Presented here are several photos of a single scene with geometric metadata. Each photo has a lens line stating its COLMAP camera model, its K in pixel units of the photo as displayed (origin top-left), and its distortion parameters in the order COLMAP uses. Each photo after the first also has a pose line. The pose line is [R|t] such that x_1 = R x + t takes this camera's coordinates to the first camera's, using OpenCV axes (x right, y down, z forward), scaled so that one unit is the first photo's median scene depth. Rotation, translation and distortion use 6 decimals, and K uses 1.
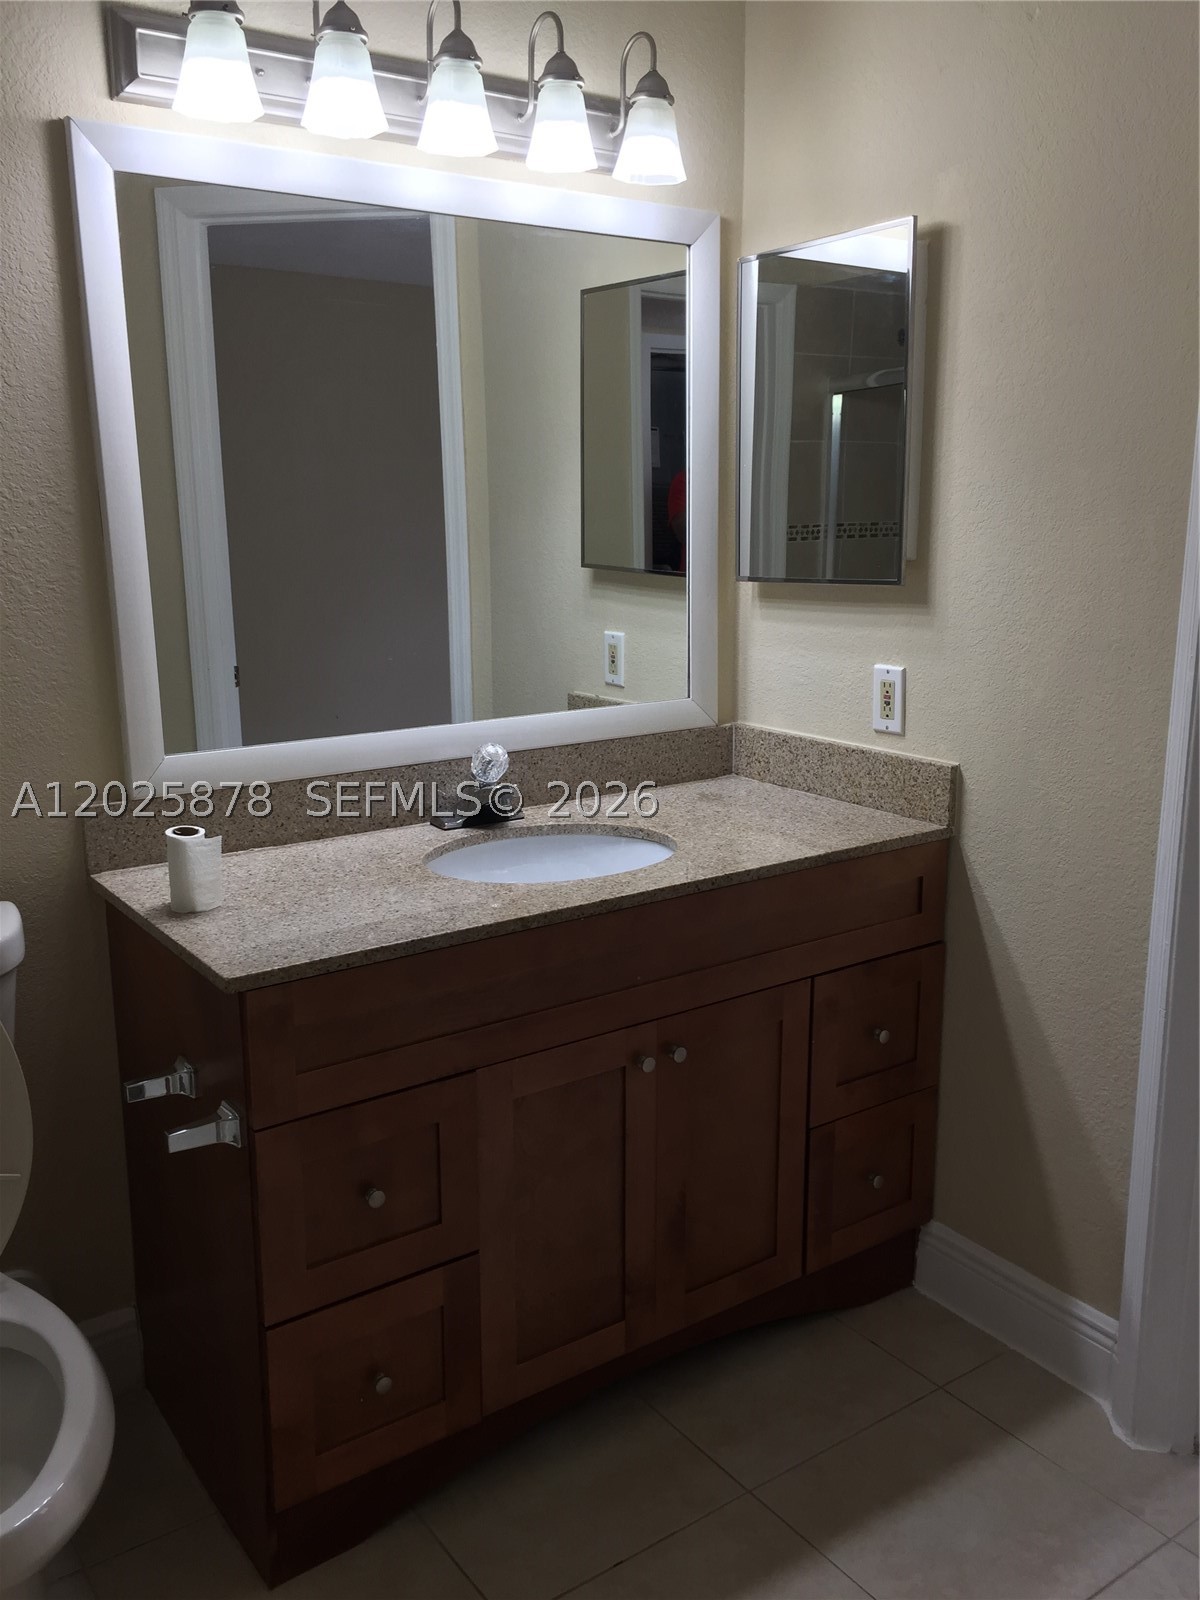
lens RADIAL K [[1371.4, 0, 600.0], [0, 1371.4, 800.0], [0, 0, 1]] dist [0.094773, -0.154983]
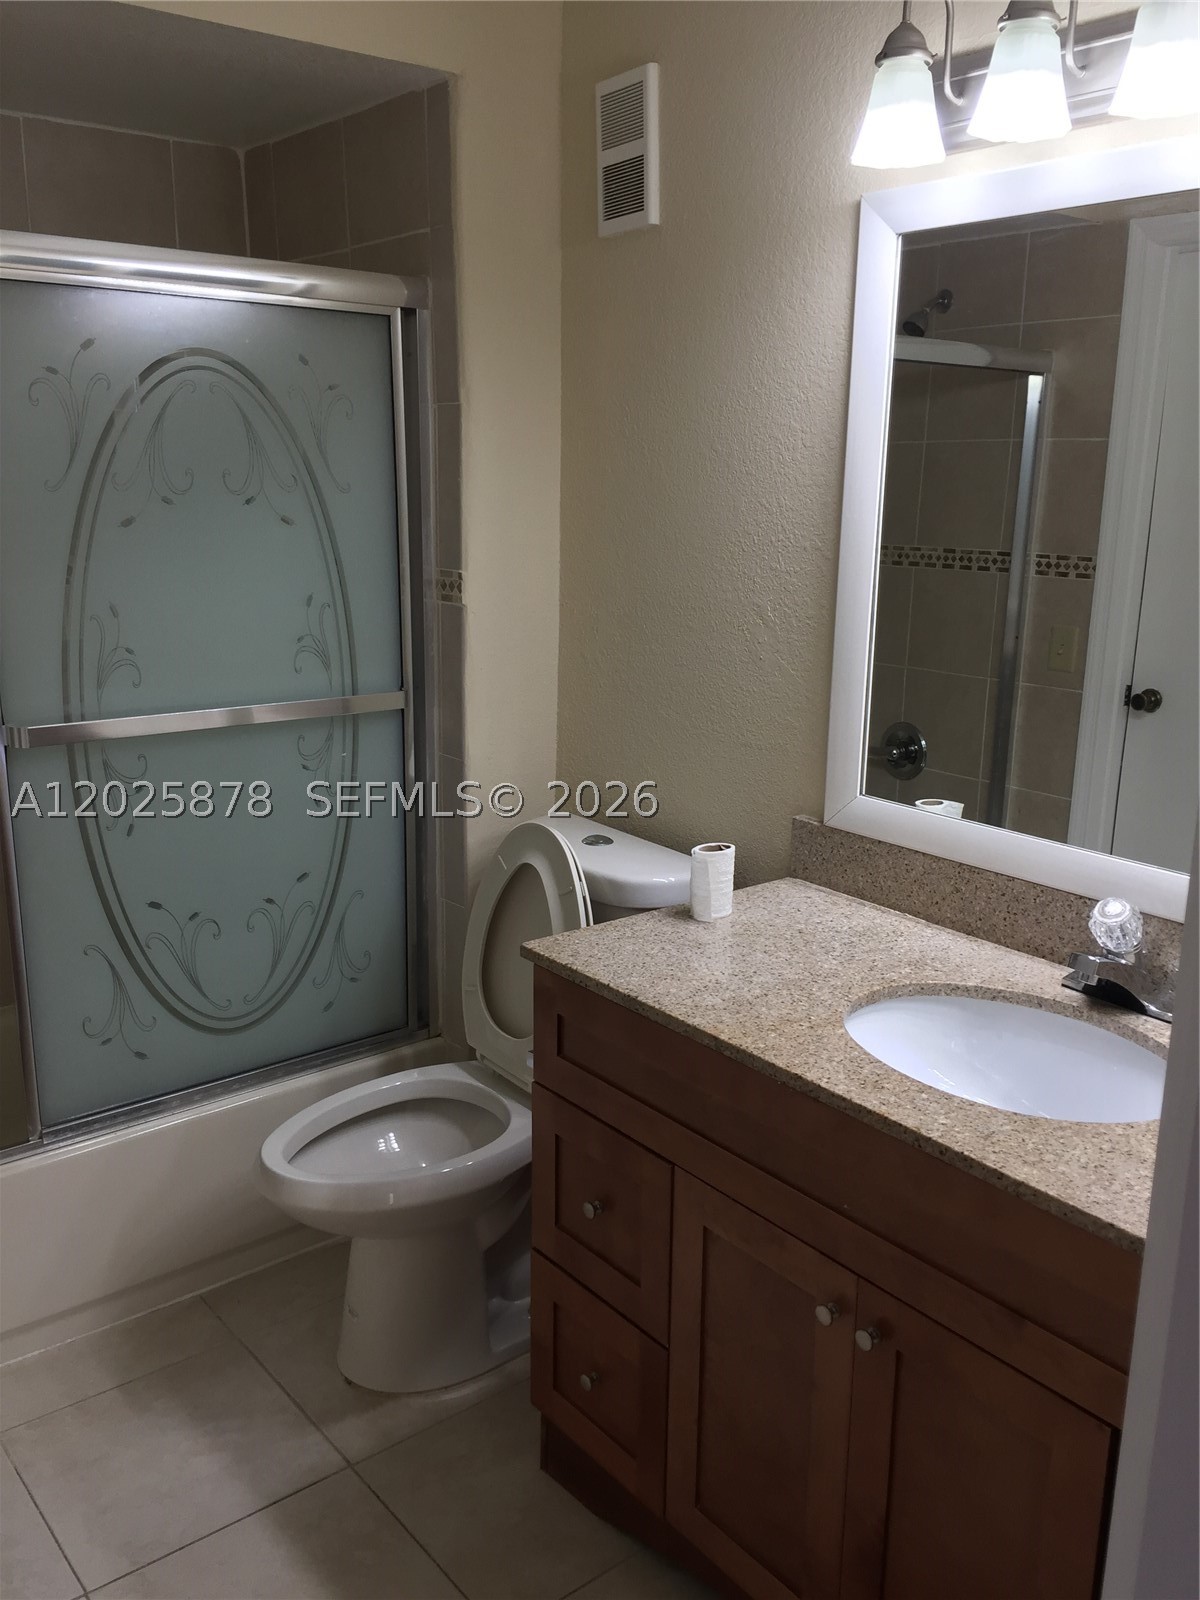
lens RADIAL K [[1371.4, 0, 600.0], [0, 1371.4, 800.0], [0, 0, 1]] dist [0.094773, -0.154983]
pose [[0.054133, 0.238168, -0.969714, 0.692796], [-0.228294, 0.948368, 0.220181, -0.216254], [0.972086, 0.209461, 0.105710, 0.718173]]
